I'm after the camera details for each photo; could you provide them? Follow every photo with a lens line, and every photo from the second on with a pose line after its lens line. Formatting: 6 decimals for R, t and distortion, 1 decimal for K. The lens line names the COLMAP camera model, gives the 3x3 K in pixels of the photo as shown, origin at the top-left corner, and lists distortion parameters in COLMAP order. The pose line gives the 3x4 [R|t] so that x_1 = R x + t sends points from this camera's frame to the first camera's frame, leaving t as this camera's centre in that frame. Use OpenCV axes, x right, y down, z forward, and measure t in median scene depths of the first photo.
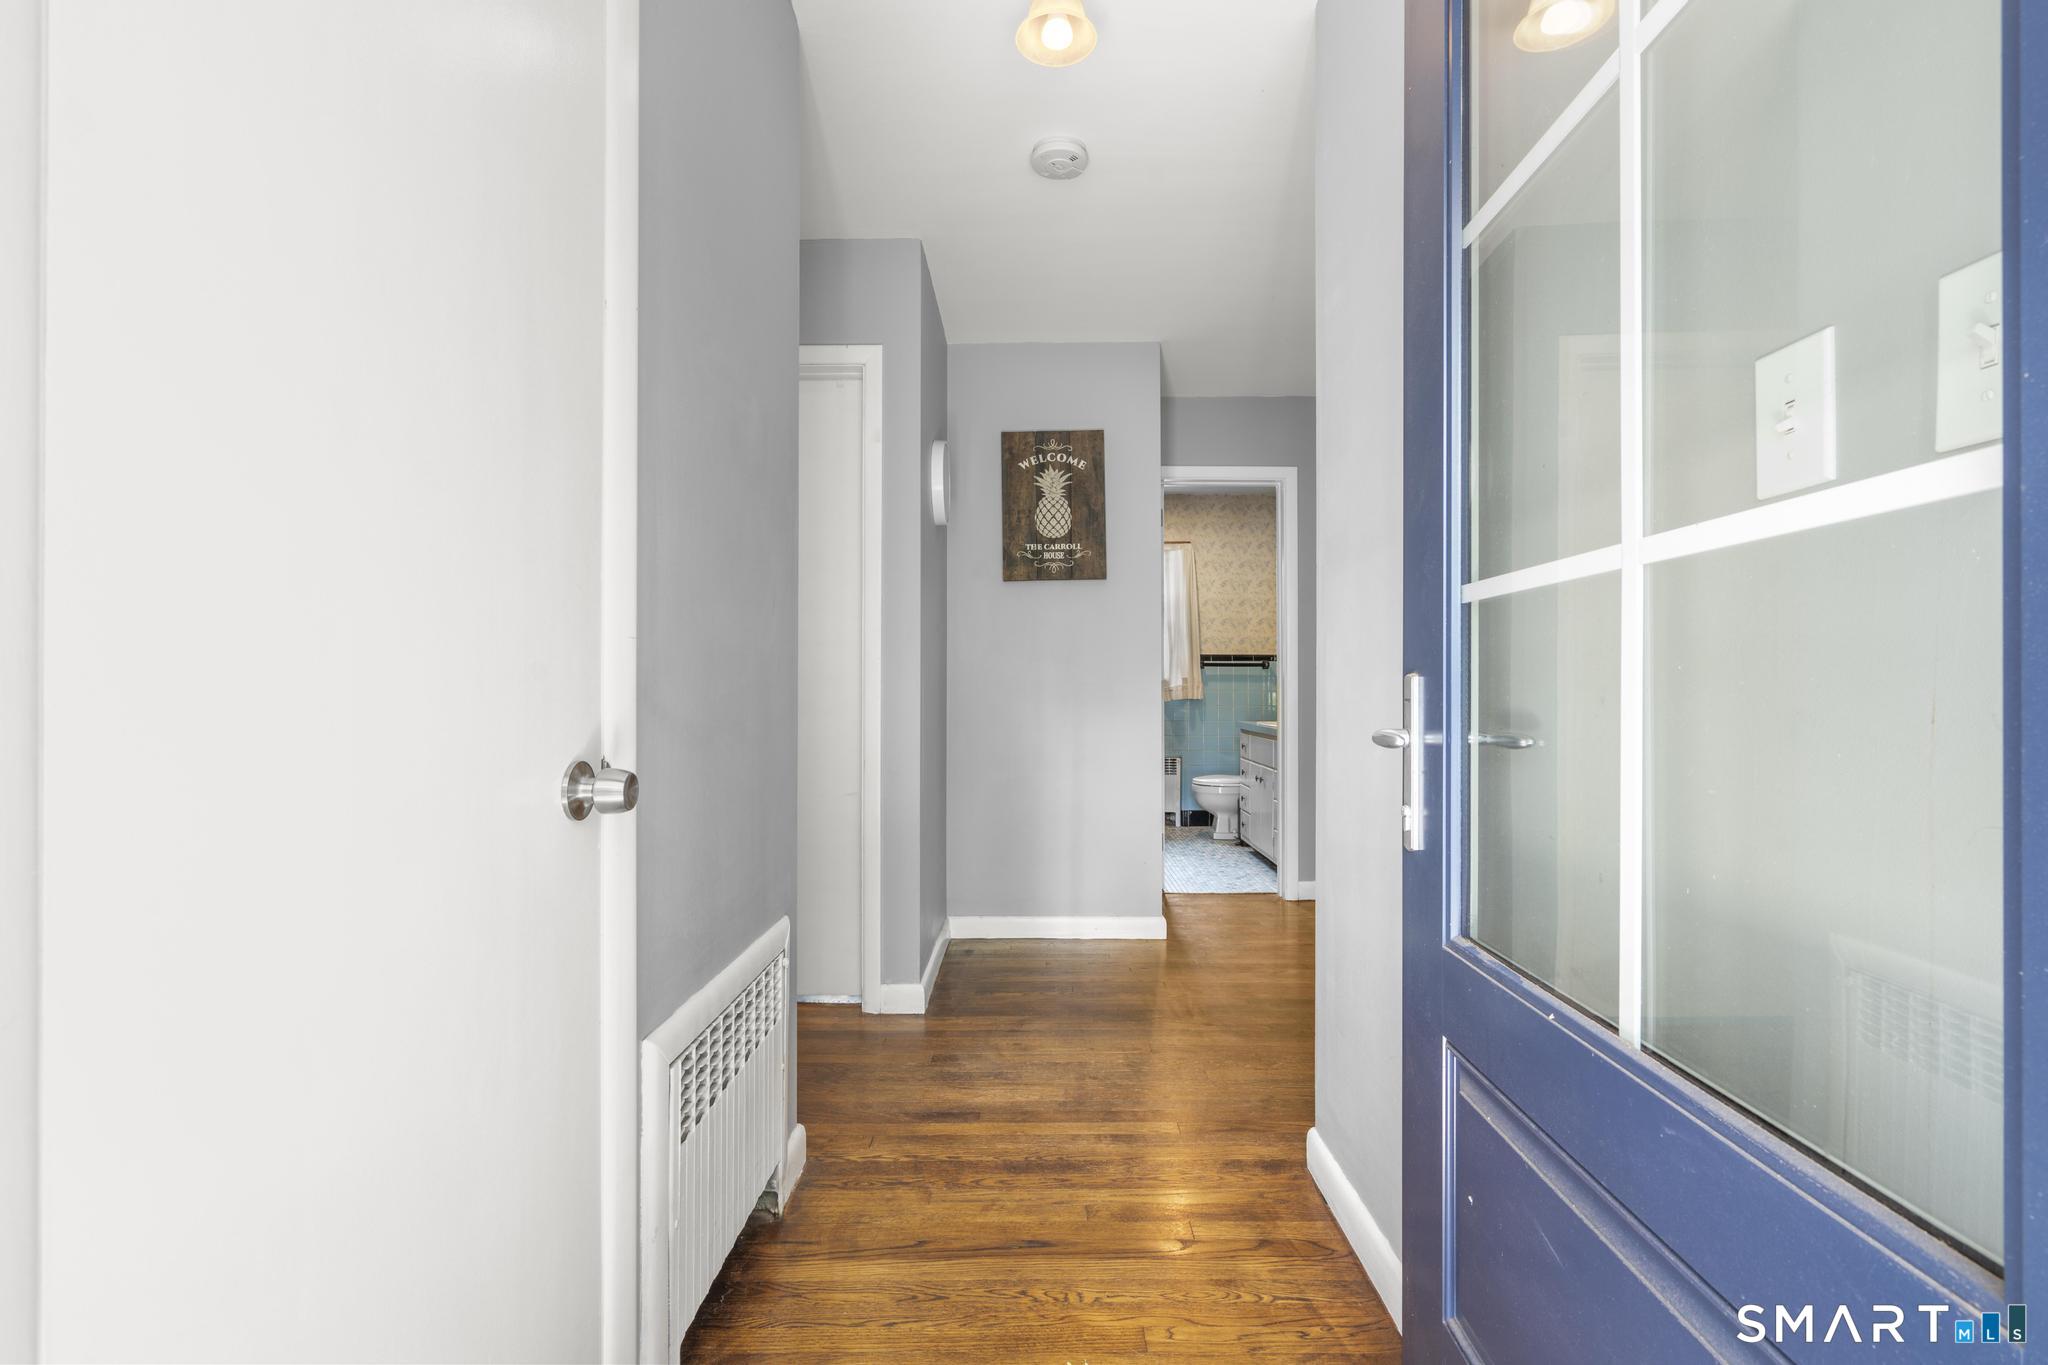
lens RADIAL K [[925.9, 0, 1012.7], [0, 925.9, 678.9], [0, 0, 1]] dist [0.001228, -0.000081]
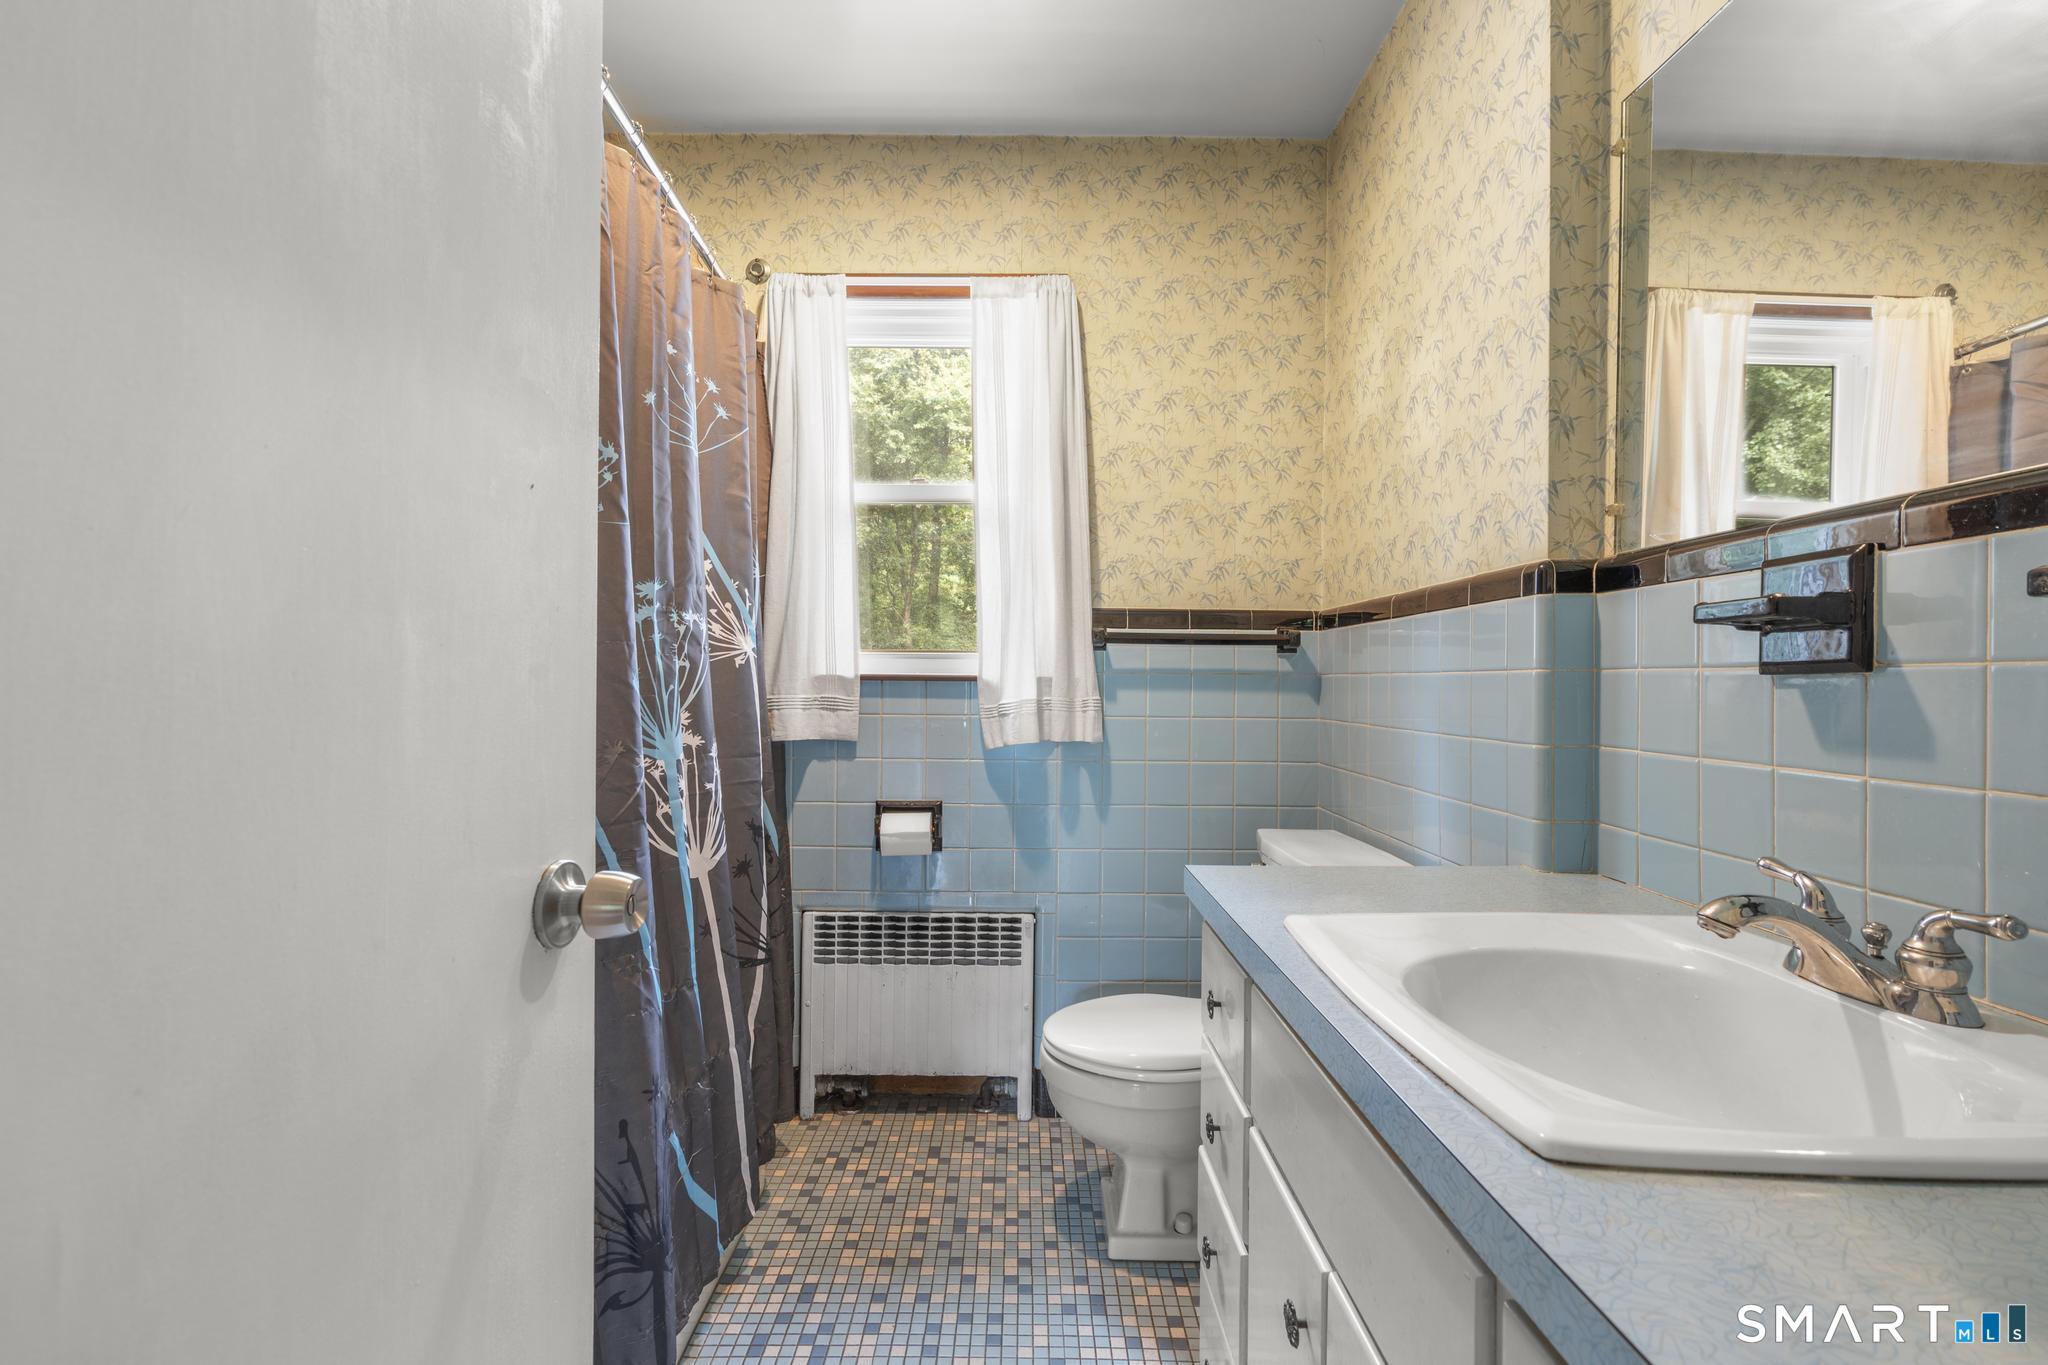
lens RADIAL K [[925.9, 0, 1031.0], [0, 925.9, 689.5], [0, 0, 1]] dist [0.001228, -0.000081]
pose [[0.999961, 0.005118, 0.007230, 0.176409], [-0.005190, 0.999937, 0.009986, -0.000141], [-0.007179, -0.010024, 0.999924, 0.659959]]
